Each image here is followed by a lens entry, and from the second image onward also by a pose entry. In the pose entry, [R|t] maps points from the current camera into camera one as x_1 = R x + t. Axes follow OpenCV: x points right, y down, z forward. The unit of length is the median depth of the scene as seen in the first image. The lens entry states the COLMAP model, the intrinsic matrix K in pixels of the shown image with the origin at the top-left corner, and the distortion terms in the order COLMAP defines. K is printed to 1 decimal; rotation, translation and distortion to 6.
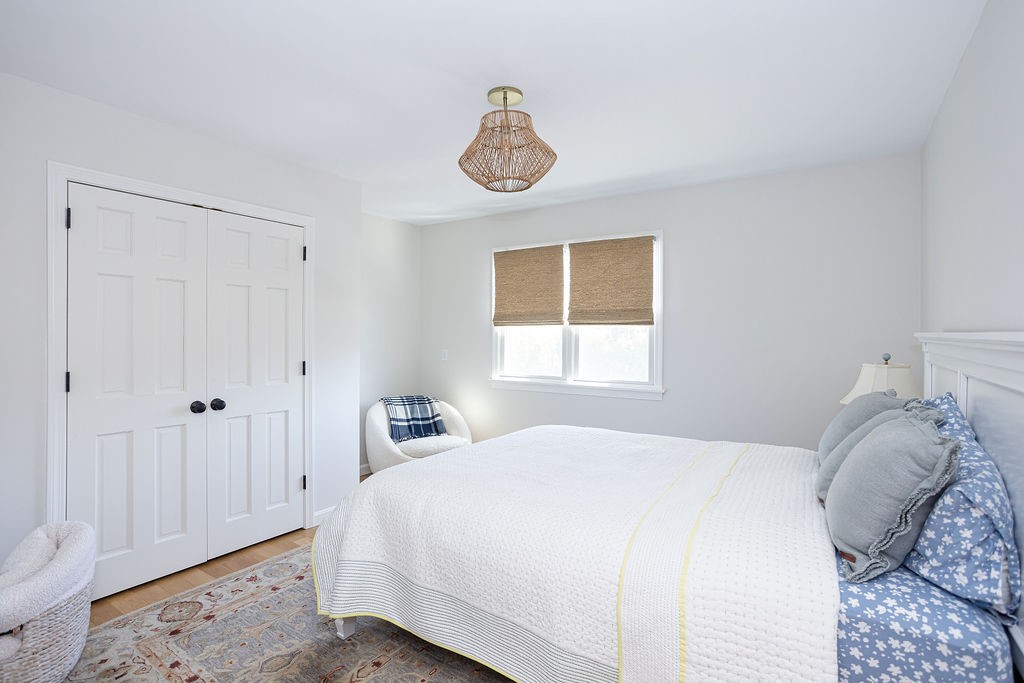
lens RADIAL K [[506.7, 0, 512.0], [0, 506.7, 341.5], [0, 0, 1]] dist [-0.011881, 0.000153]
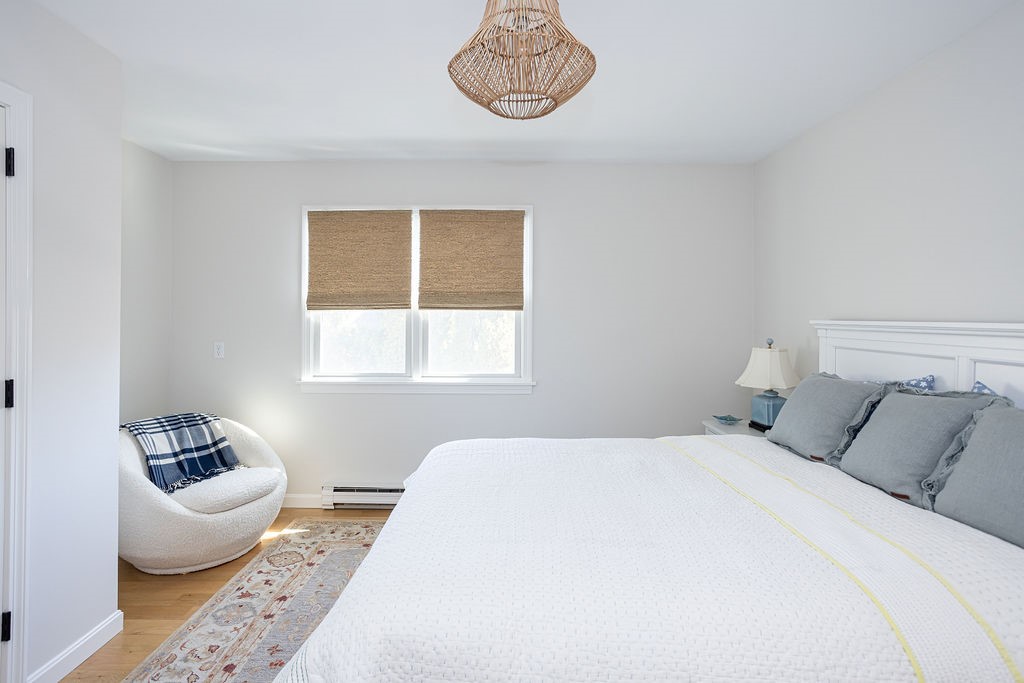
lens RADIAL K [[498.7, 0, 513.7], [0, 498.7, 320.4], [0, 0, 1]] dist [-0.000658, 0.000032]
pose [[0.846364, -0.003170, 0.532596, -0.183831], [0.008581, 0.999934, -0.007684, -0.007241], [-0.532536, 0.011073, 0.846335, 0.235797]]
